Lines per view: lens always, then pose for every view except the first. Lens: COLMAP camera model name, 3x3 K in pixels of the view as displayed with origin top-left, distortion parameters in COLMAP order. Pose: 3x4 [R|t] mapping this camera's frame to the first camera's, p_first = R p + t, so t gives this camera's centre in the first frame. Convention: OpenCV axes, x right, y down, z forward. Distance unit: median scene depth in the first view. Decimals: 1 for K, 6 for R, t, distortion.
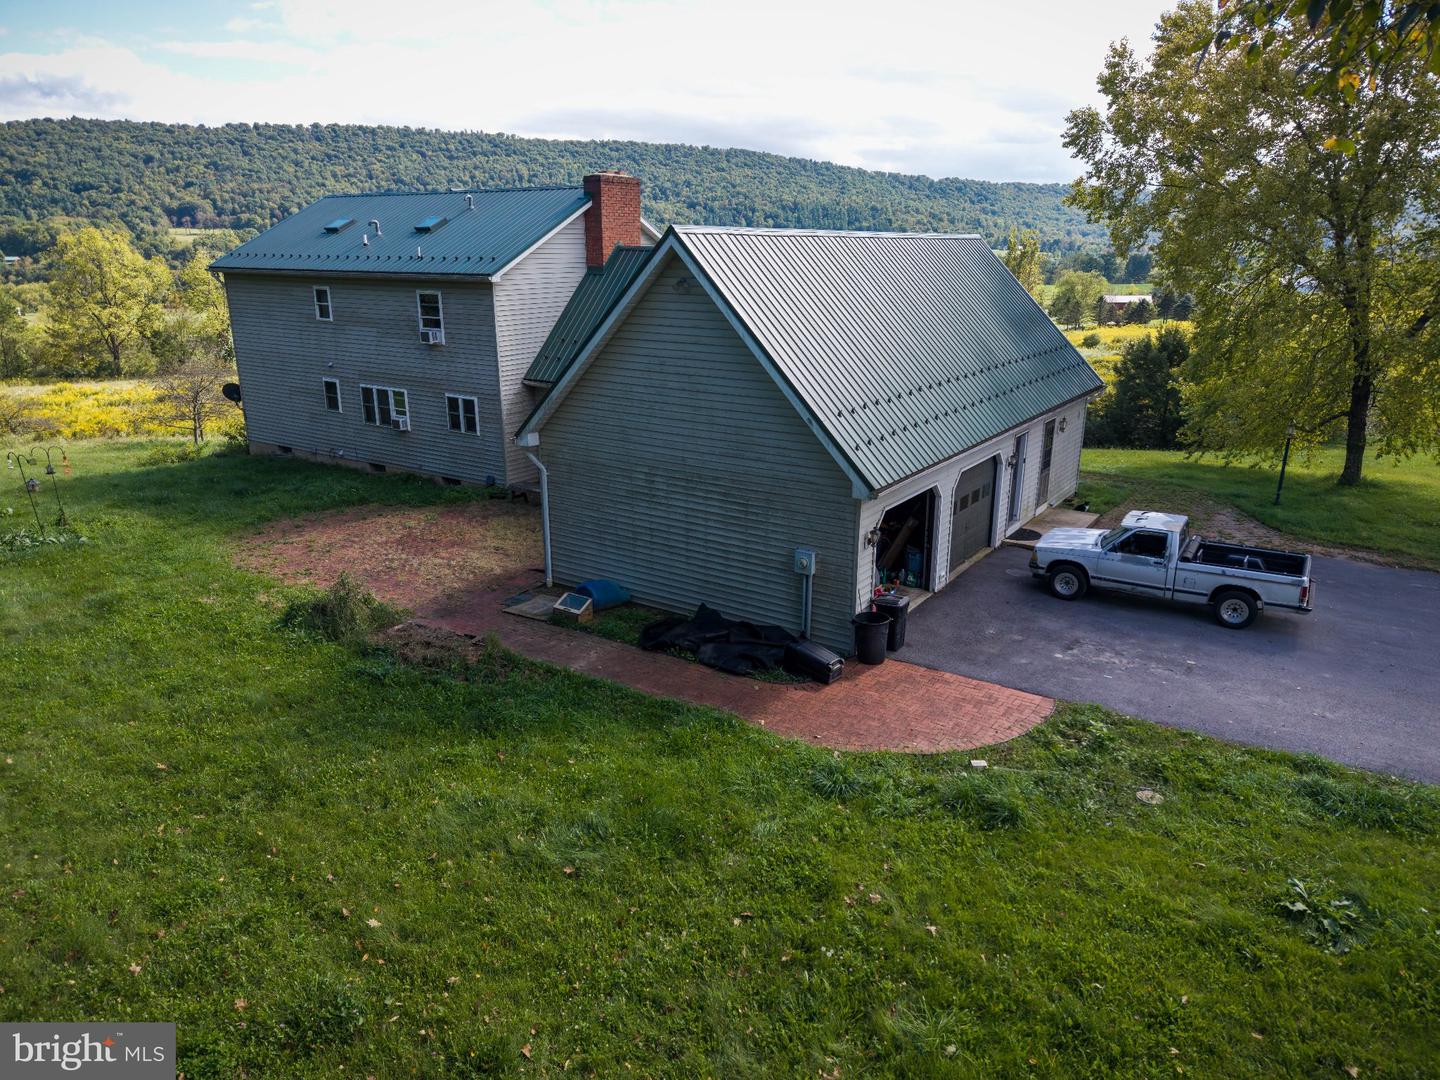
lens RADIAL K [[967.2, 0, 720.0], [0, 967.2, 540.0], [0, 0, 1]] dist [0.025125, -0.018714]
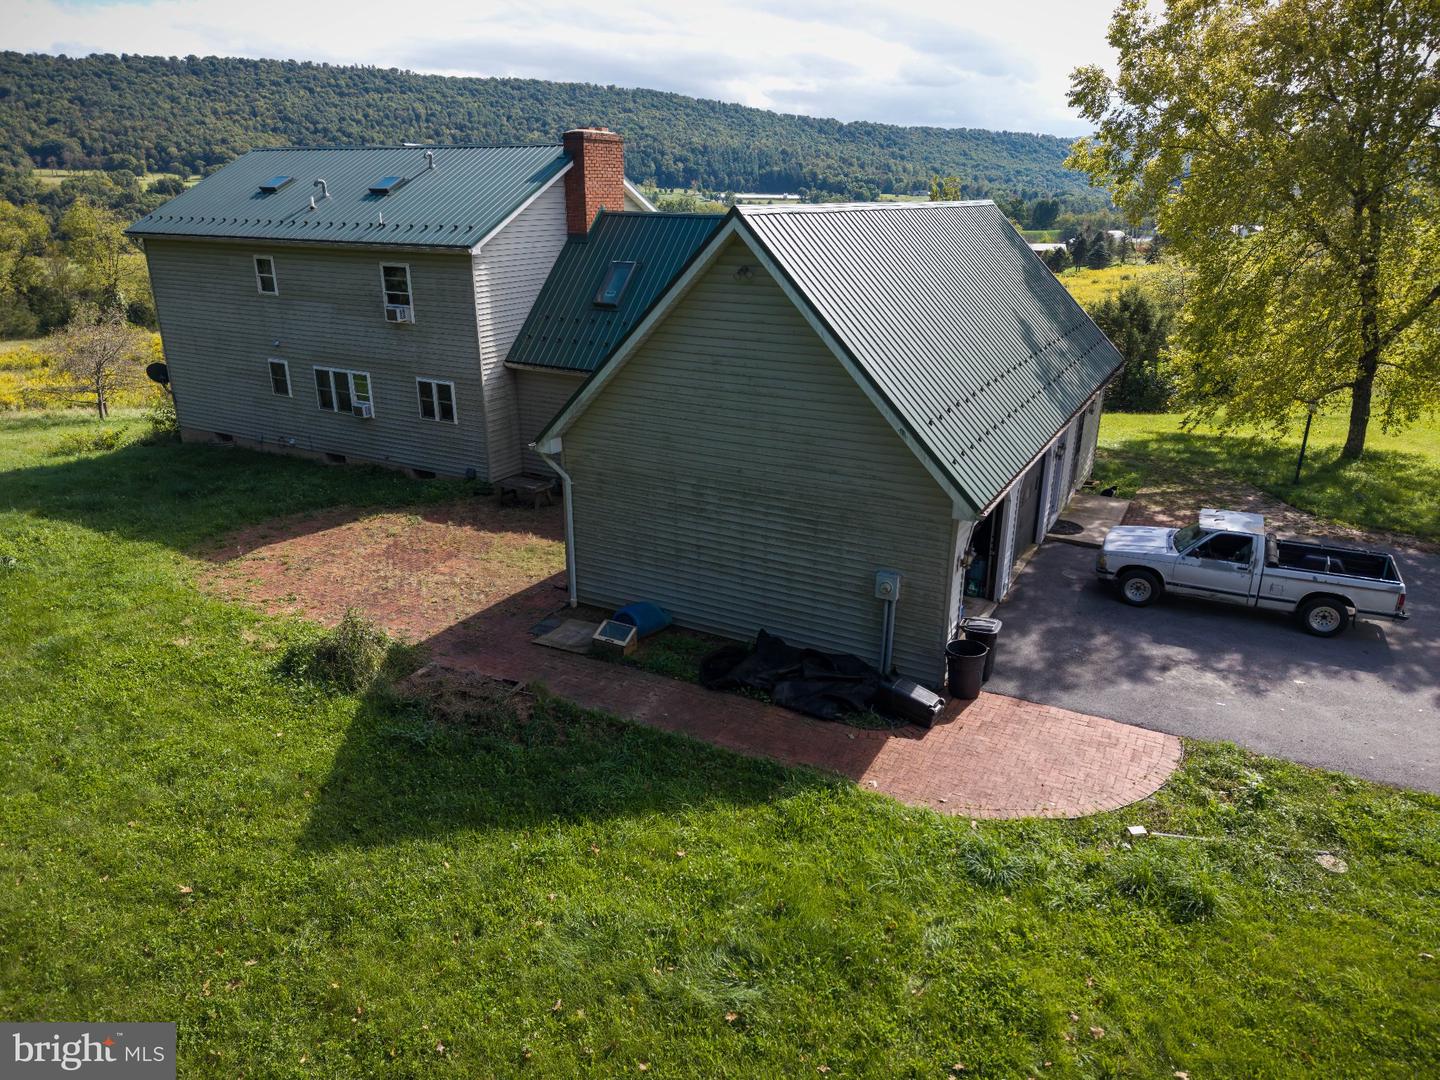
lens RADIAL K [[969.2, 0, 719.1], [0, 969.2, 535.9], [0, 0, 1]] dist [0.017972, -0.009192]
pose [[0.996004, -0.027101, 0.085097, -0.095138], [0.023007, 0.998547, 0.048726, -0.047570], [-0.086294, -0.046573, 0.995181, 0.080412]]
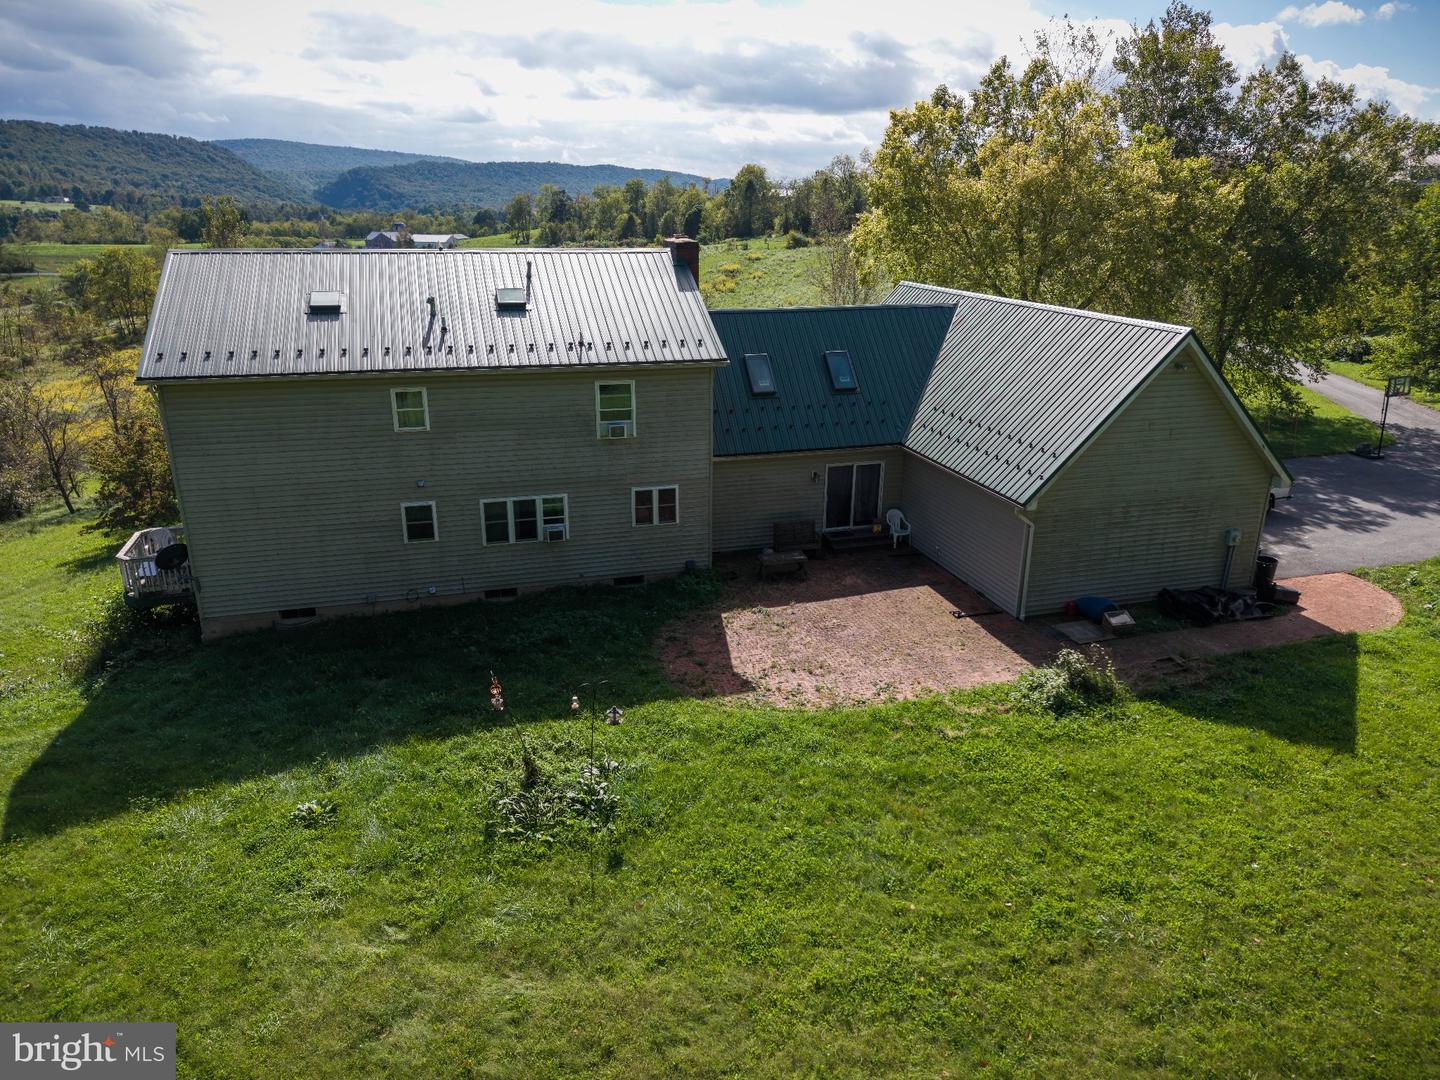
lens RADIAL K [[967.2, 0, 720.0], [0, 967.2, 540.0], [0, 0, 1]] dist [0.025125, -0.018714]
pose [[0.637320, -0.250159, 0.728865, -1.034341], [0.216204, 0.965898, 0.142464, -0.245959], [-0.739648, 0.066789, 0.669671, 0.374771]]
